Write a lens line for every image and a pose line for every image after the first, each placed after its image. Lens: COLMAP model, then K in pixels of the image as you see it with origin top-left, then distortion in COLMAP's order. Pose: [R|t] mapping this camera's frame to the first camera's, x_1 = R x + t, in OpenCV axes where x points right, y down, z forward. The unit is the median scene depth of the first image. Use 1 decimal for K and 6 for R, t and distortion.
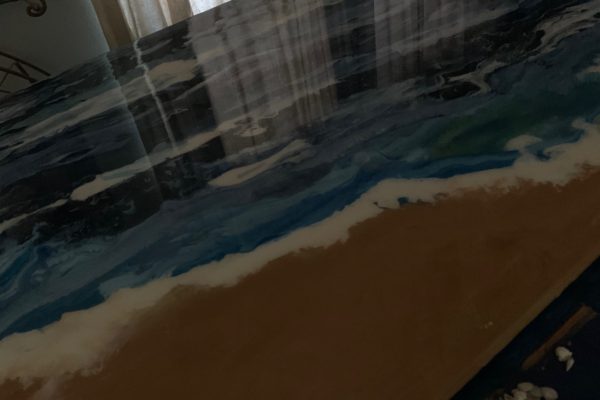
lens RADIAL K [[610.3, 0, 306.0], [0, 610.3, 201.4], [0, 0, 1]] dist [0.168230, -0.428438]
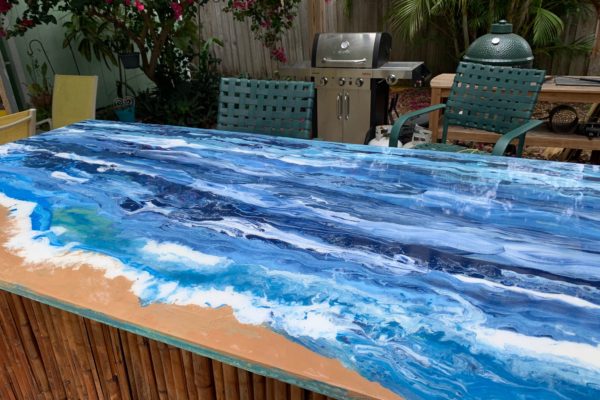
lens RADIAL K [[460.8, 0, 300.0], [0, 460.8, 200.0], [0, 0, 1]] dist [0.059667, -0.087493]
pose [[0.415905, 0.462916, -0.782772, 1.433885], [-0.591207, 0.791670, 0.154056, -0.672522], [0.691012, 0.398708, 0.602938, 0.662357]]
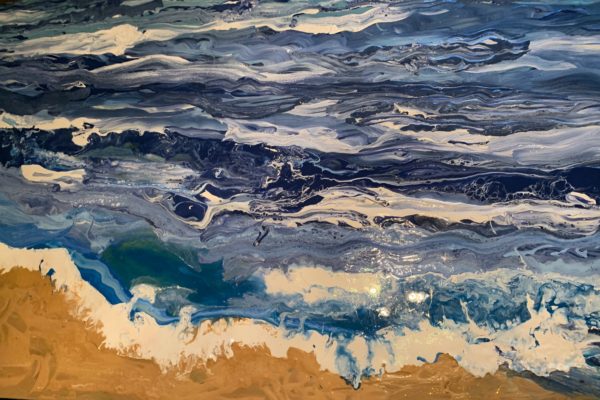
lens RADIAL K [[460.8, 0, 300.0], [0, 460.8, 200.0], [0, 0, 1]] dist [0.059667, -0.087493]
pose [[0.728946, 0.604805, -0.320699, 0.739784], [-0.353829, 0.733905, 0.579818, -0.858456], [0.586039, -0.309183, 0.748975, 0.522442]]
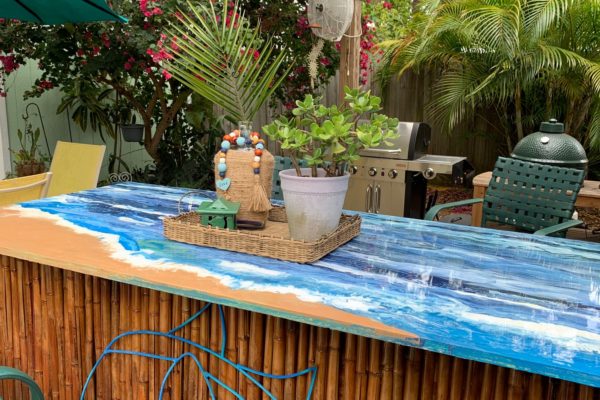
lens RADIAL K [[610.3, 0, 306.0], [0, 610.3, 201.4], [0, 0, 1]] dist [0.168230, -0.428438]
pose [[0.380428, 0.319926, -0.867711, 2.111873], [-0.648251, 0.761419, -0.003474, -0.517049], [0.659580, 0.563816, 0.497057, 0.262860]]
